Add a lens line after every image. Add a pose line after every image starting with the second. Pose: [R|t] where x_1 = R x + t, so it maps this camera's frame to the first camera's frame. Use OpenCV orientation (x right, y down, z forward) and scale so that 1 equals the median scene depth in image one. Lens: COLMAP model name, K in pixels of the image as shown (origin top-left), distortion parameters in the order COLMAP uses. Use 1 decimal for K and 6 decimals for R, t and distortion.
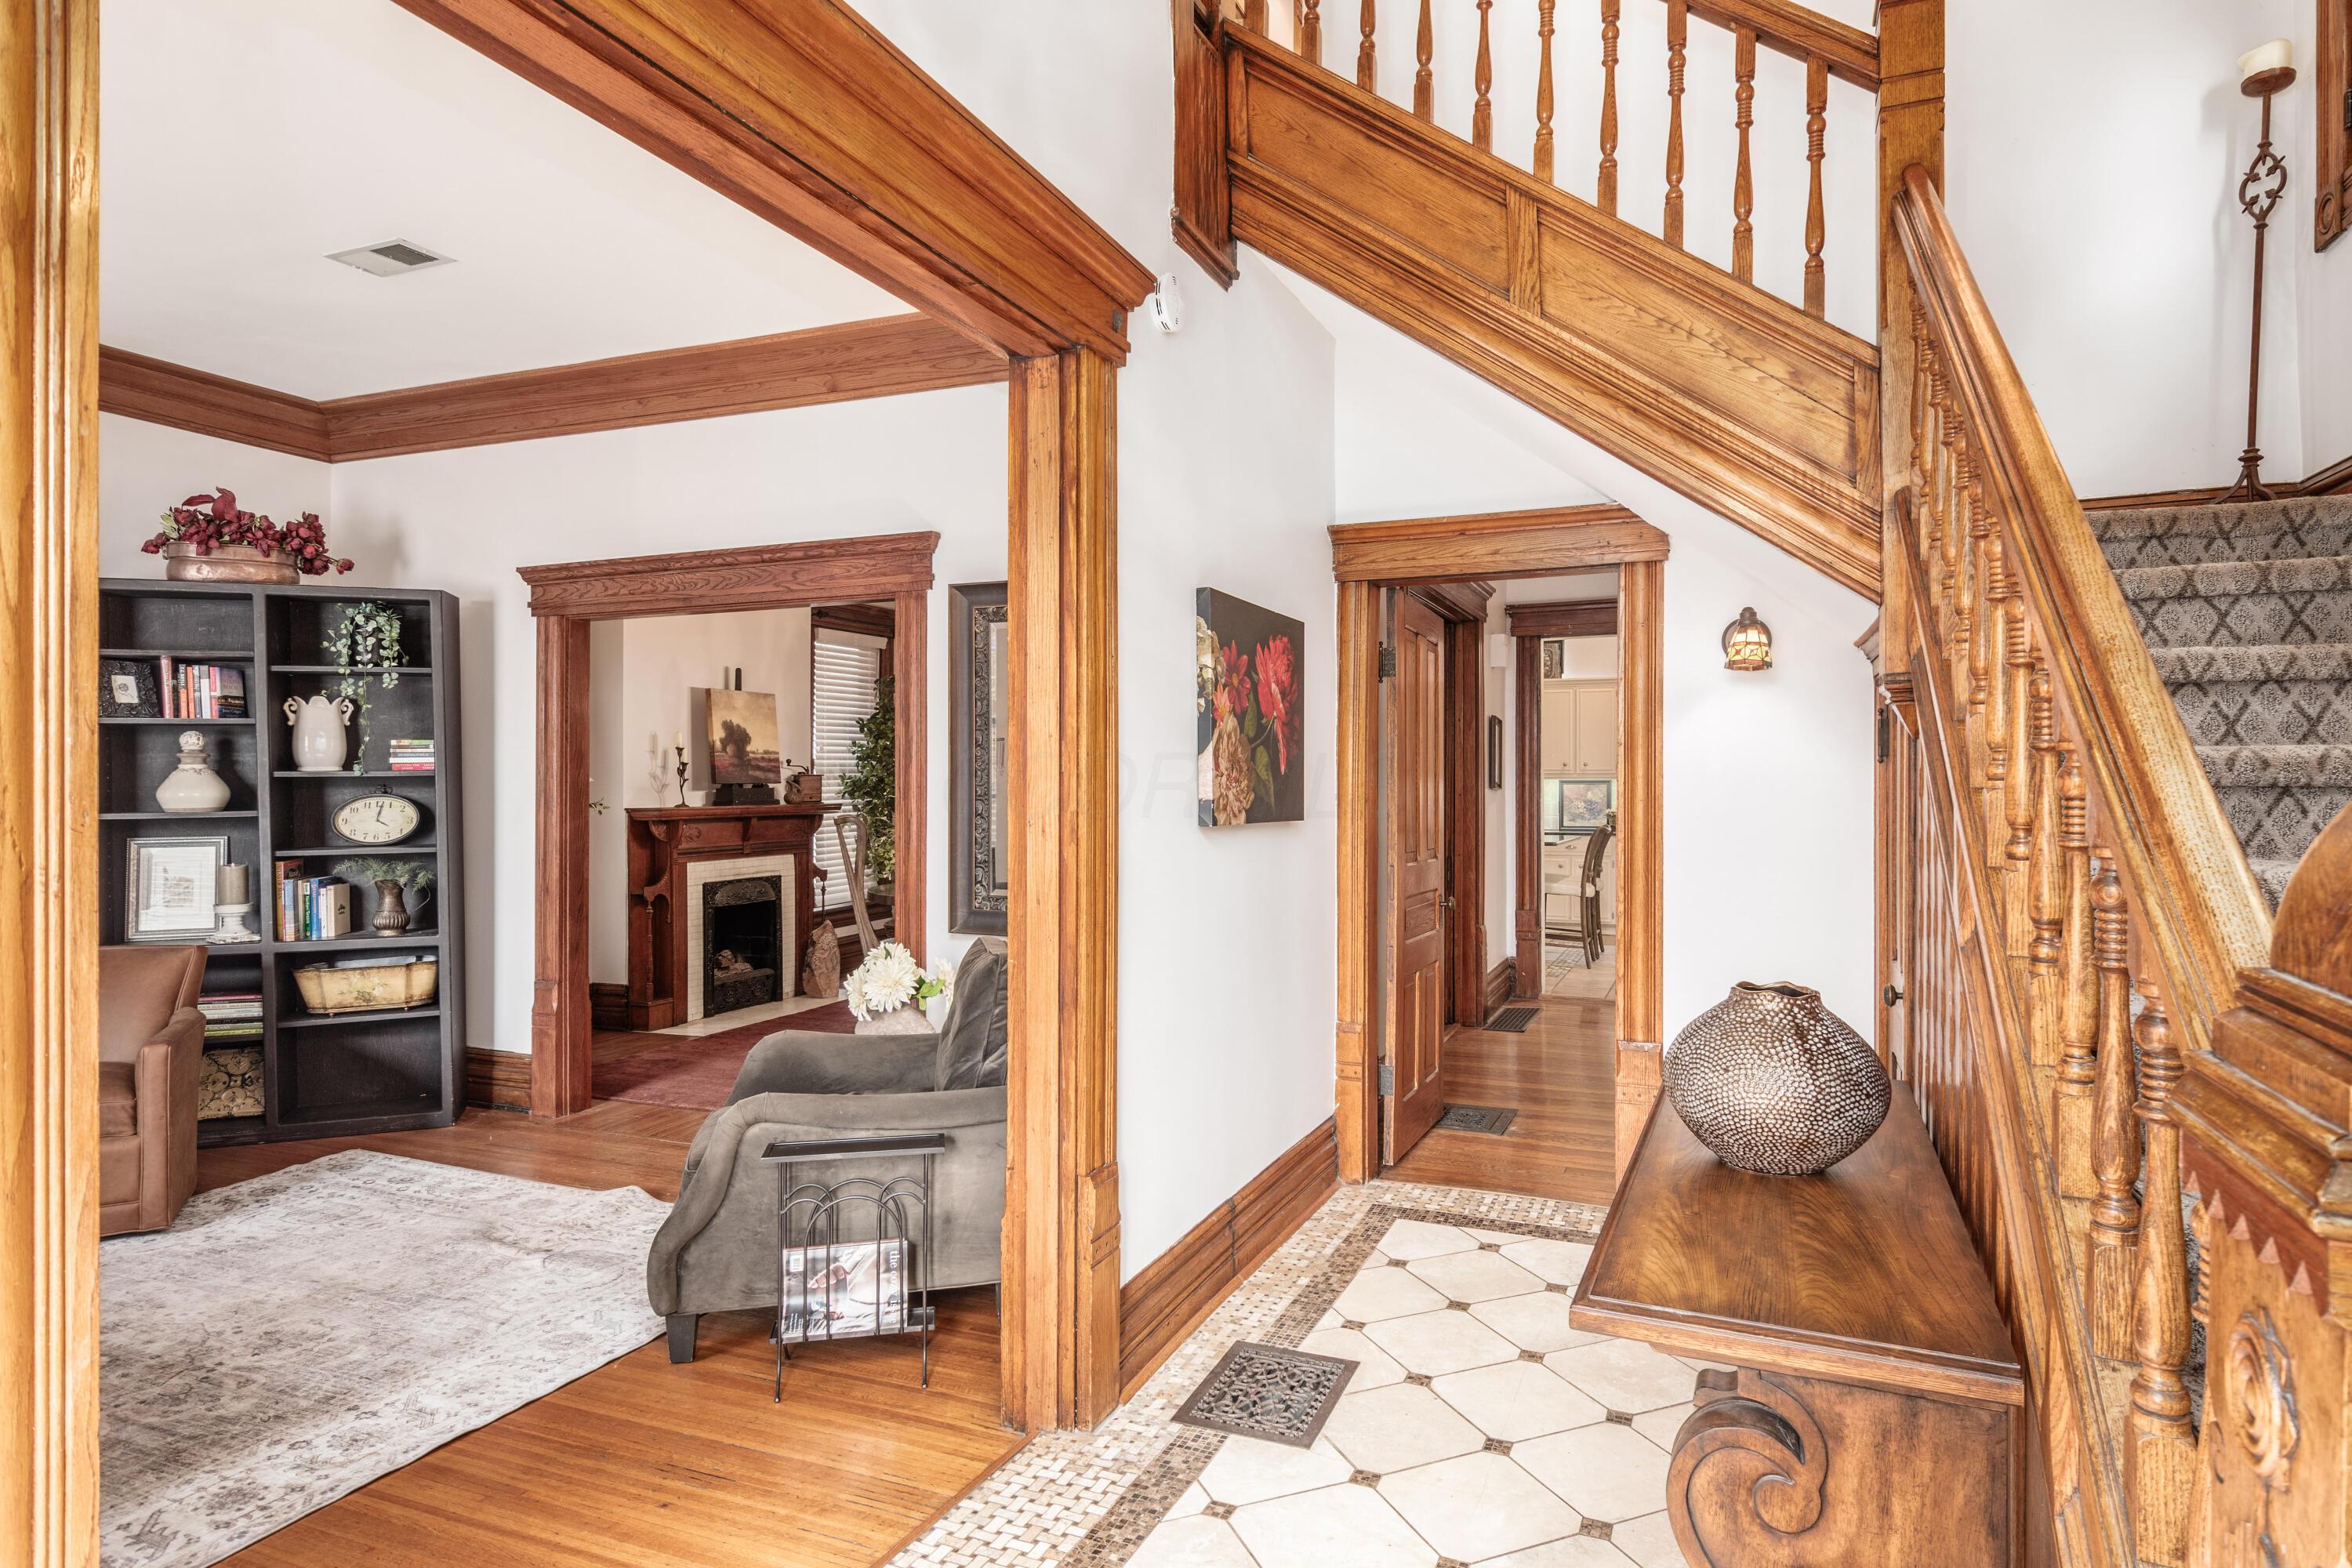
lens RADIAL K [[1258.5, 0, 1222.2], [0, 1258.5, 790.9], [0, 0, 1]] dist [0.007182, -0.005114]
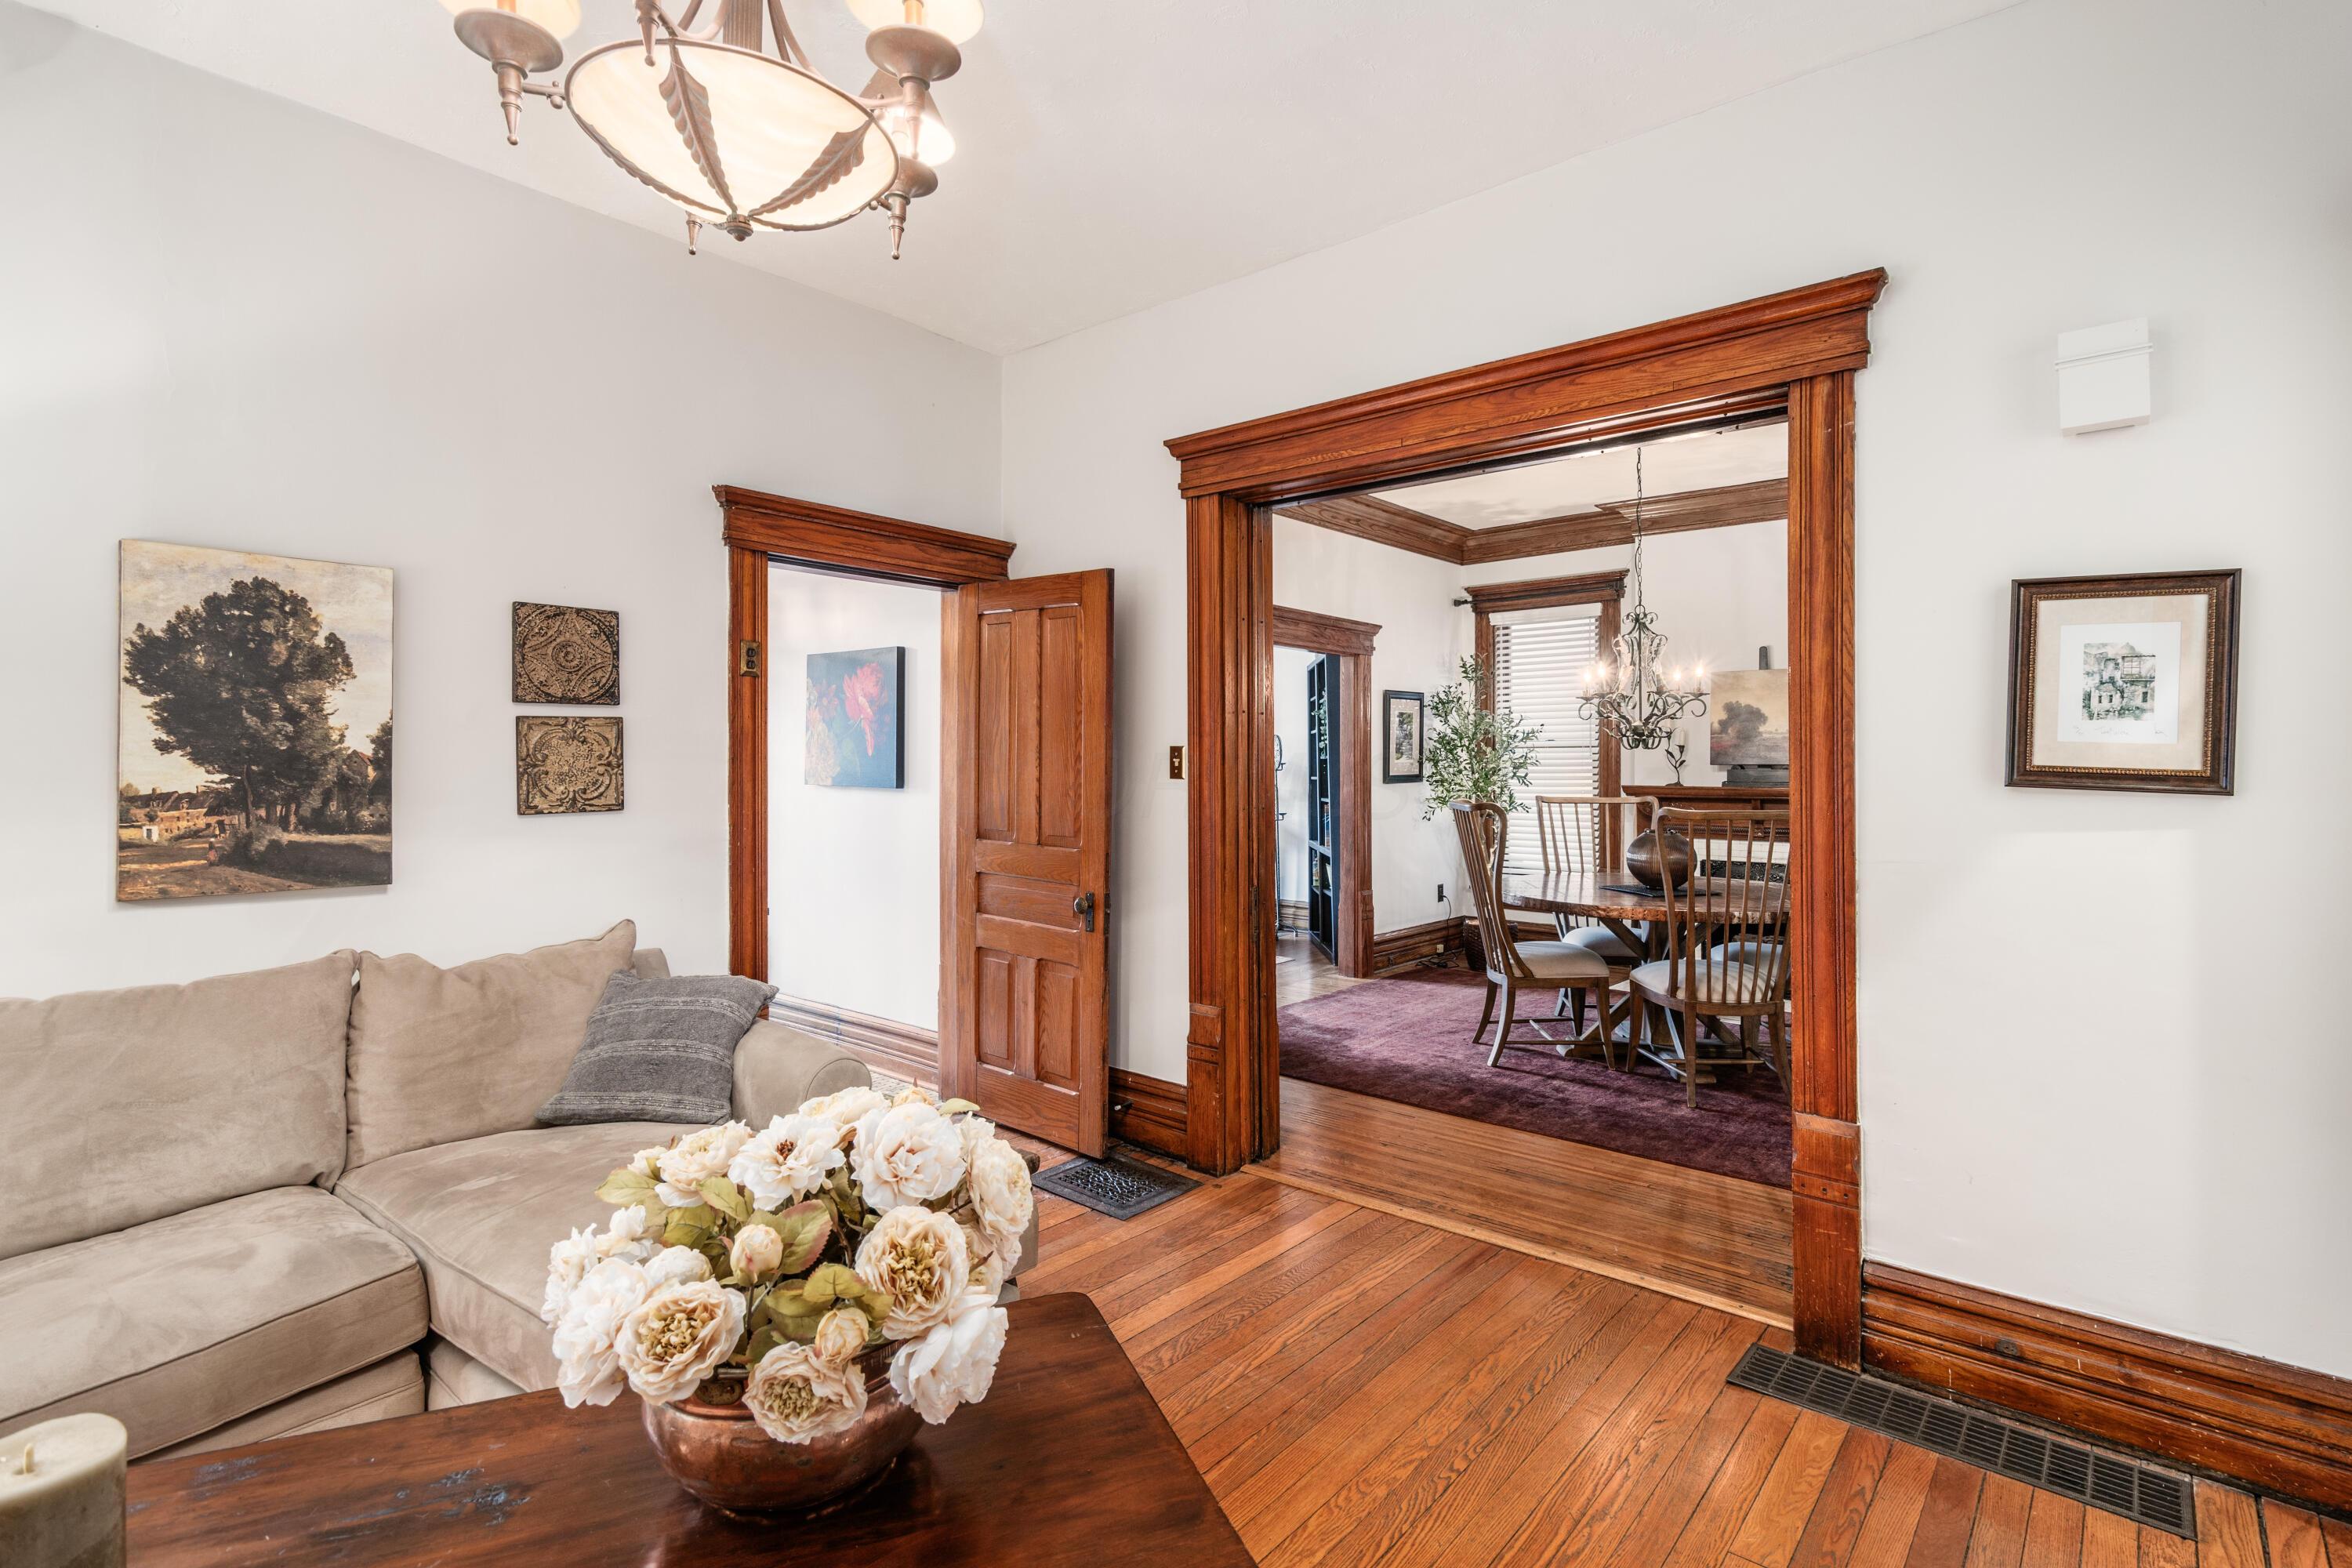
lens RADIAL K [[1109.5, 0, 1211.9], [0, 1109.5, 778.1], [0, 0, 1]] dist [0.002163, -0.002602]
pose [[-0.300080, 0.009279, -0.953869, 1.397316], [-0.009188, 0.999878, 0.012617, -0.006441], [0.953870, 0.012550, -0.299958, 2.082498]]
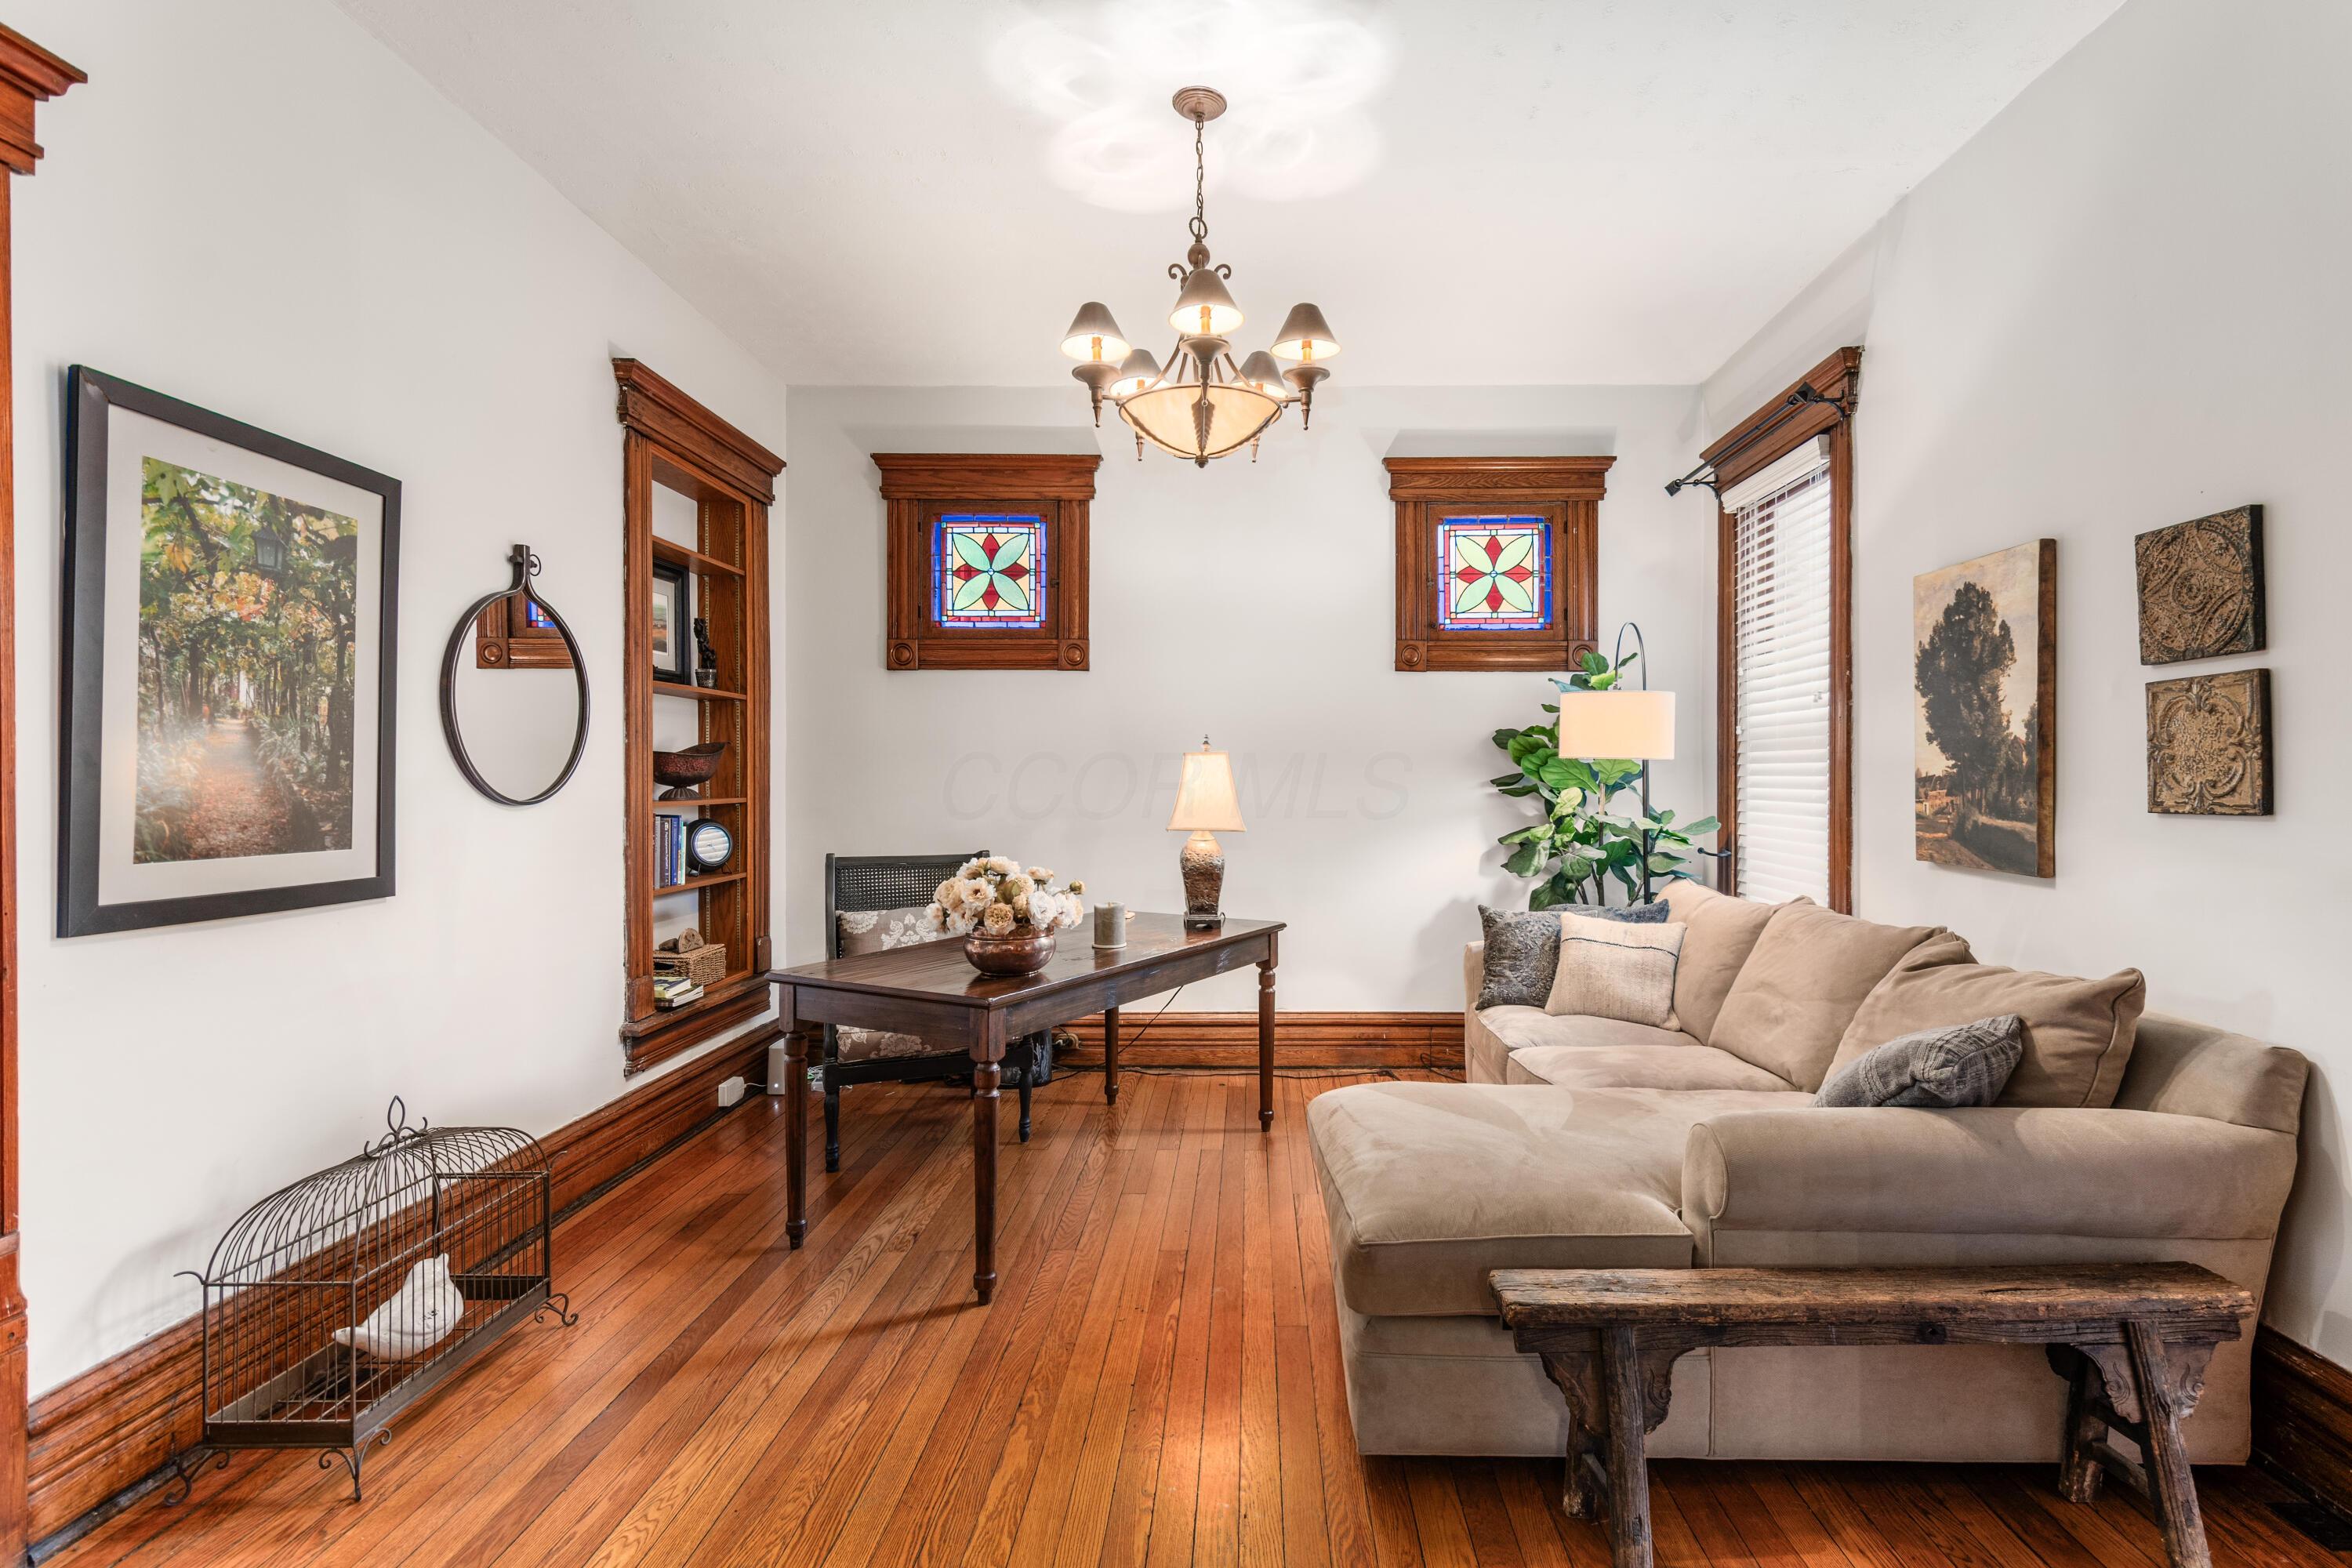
lens RADIAL K [[1109.5, 0, 1226.8], [0, 1109.5, 762.4], [0, 0, 1]] dist [0.002163, -0.002602]
pose [[-0.353651, 0.006258, 0.935357, 0.146359], [0.008465, 0.999958, -0.003489, 0.007937], [-0.935339, 0.006684, -0.353689, 2.049463]]
